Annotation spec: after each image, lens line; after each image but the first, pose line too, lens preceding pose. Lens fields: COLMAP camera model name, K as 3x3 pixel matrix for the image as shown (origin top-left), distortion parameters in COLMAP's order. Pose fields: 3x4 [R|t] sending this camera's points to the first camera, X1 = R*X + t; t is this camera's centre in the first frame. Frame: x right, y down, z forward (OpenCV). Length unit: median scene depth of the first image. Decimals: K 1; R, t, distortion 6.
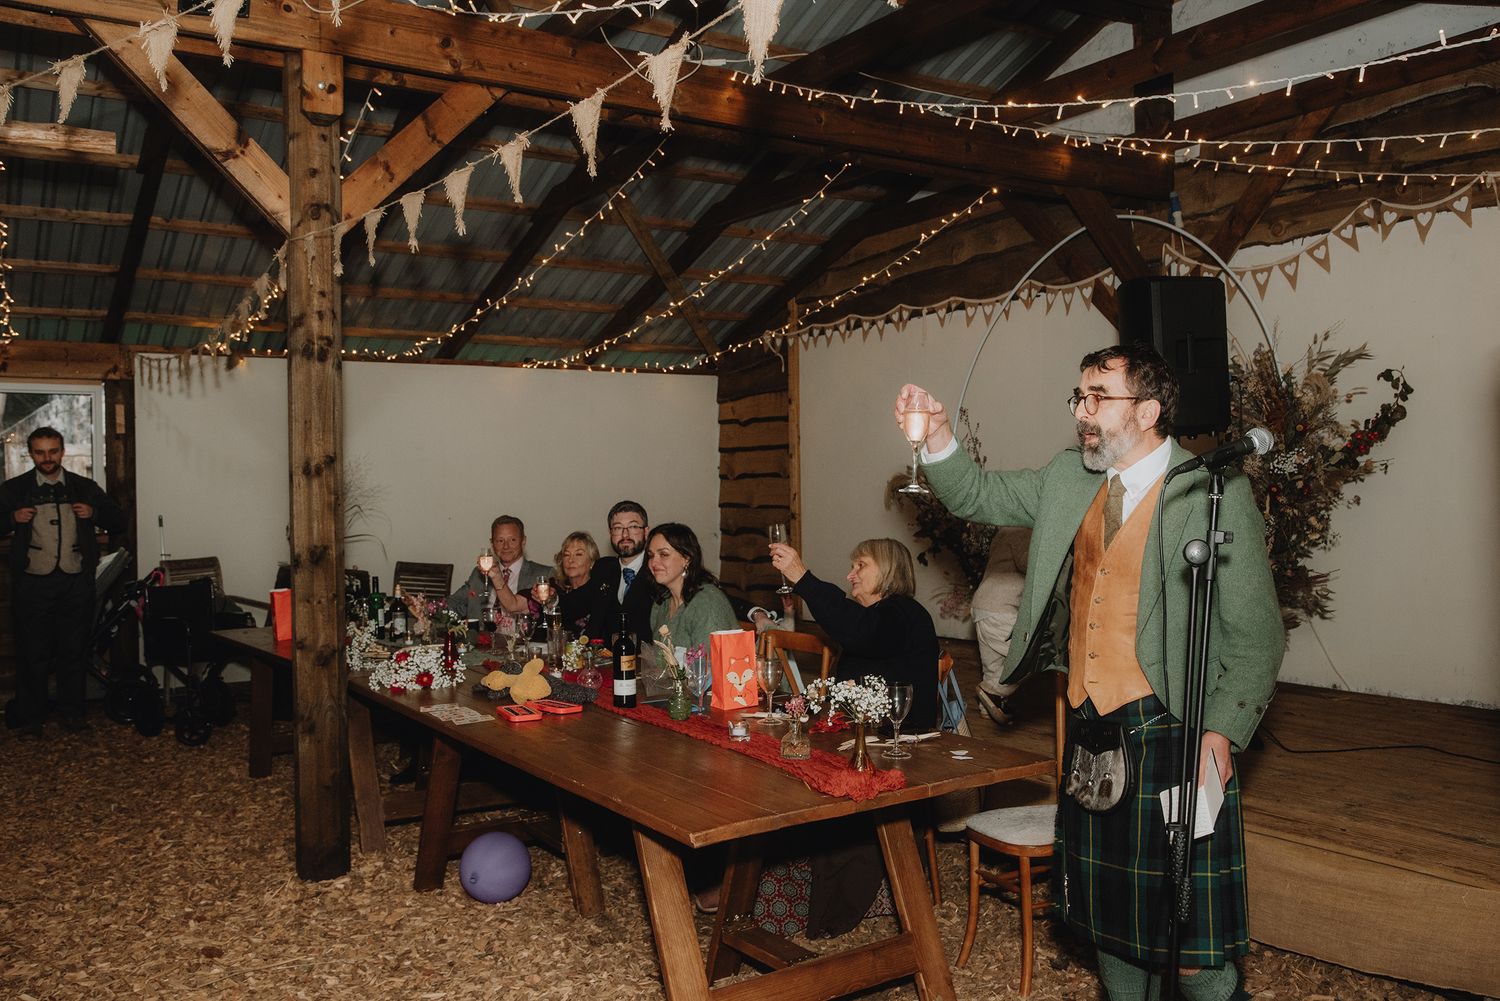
lens RADIAL K [[1280.3, 0, 751.2], [0, 1280.3, 530.4], [0, 0, 1]] dist [-0.078192, 0.110660]
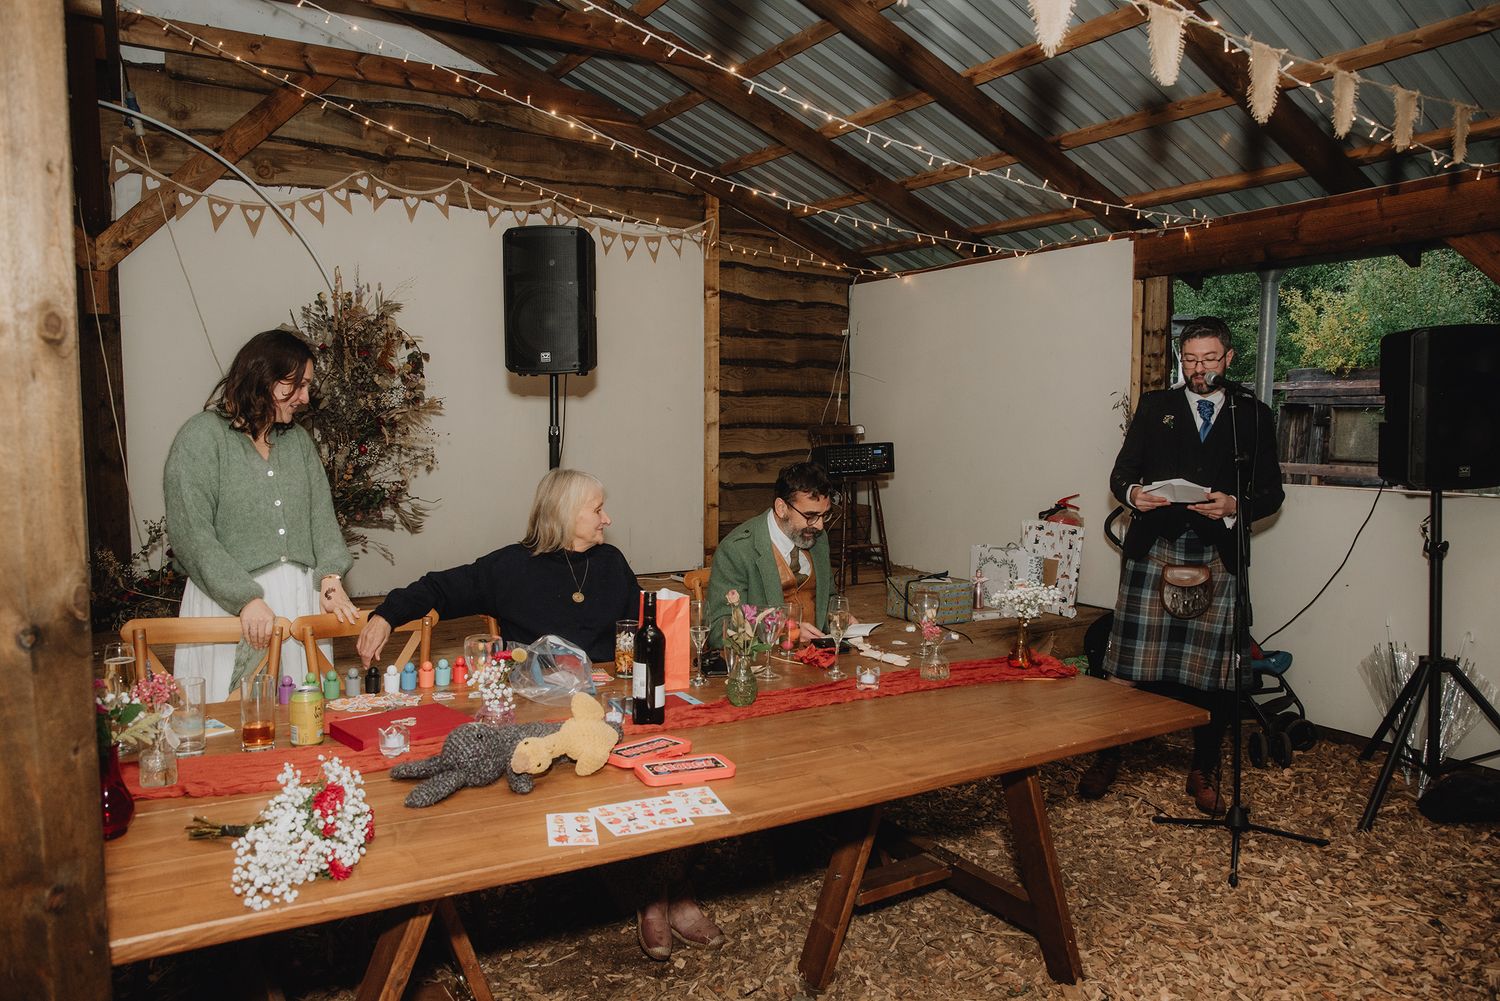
lens RADIAL K [[1073.9, 0, 750.0], [0, 1073.9, 500.5], [0, 0, 1]] dist [-0.003879, 0.002668]
pose [[0.068002, -0.057668, 0.996017, -0.627497], [0.029163, 0.998016, 0.055793, -0.006250], [-0.997259, 0.025253, 0.069549, 0.753247]]
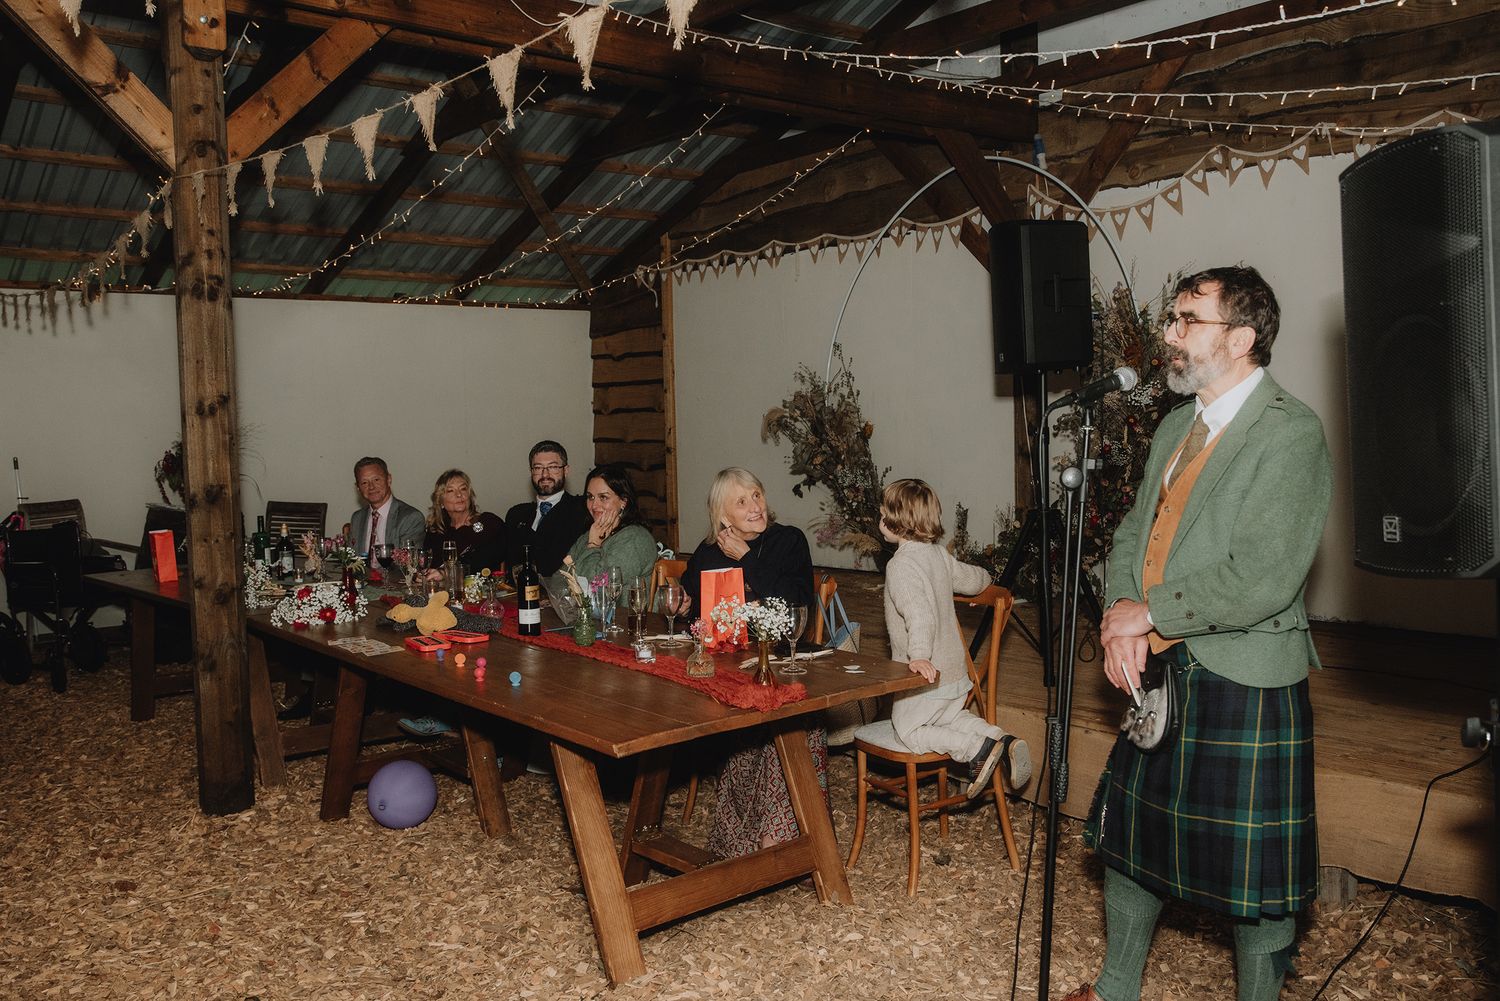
lens RADIAL K [[1280.3, 0, 751.2], [0, 1280.3, 530.4], [0, 0, 1]] dist [-0.078192, 0.110660]
pose [[0.994535, -0.017238, 0.102975, -0.020238], [0.011915, 0.998572, 0.052082, 0.000604], [-0.103726, -0.050571, 0.993319, -0.039891]]
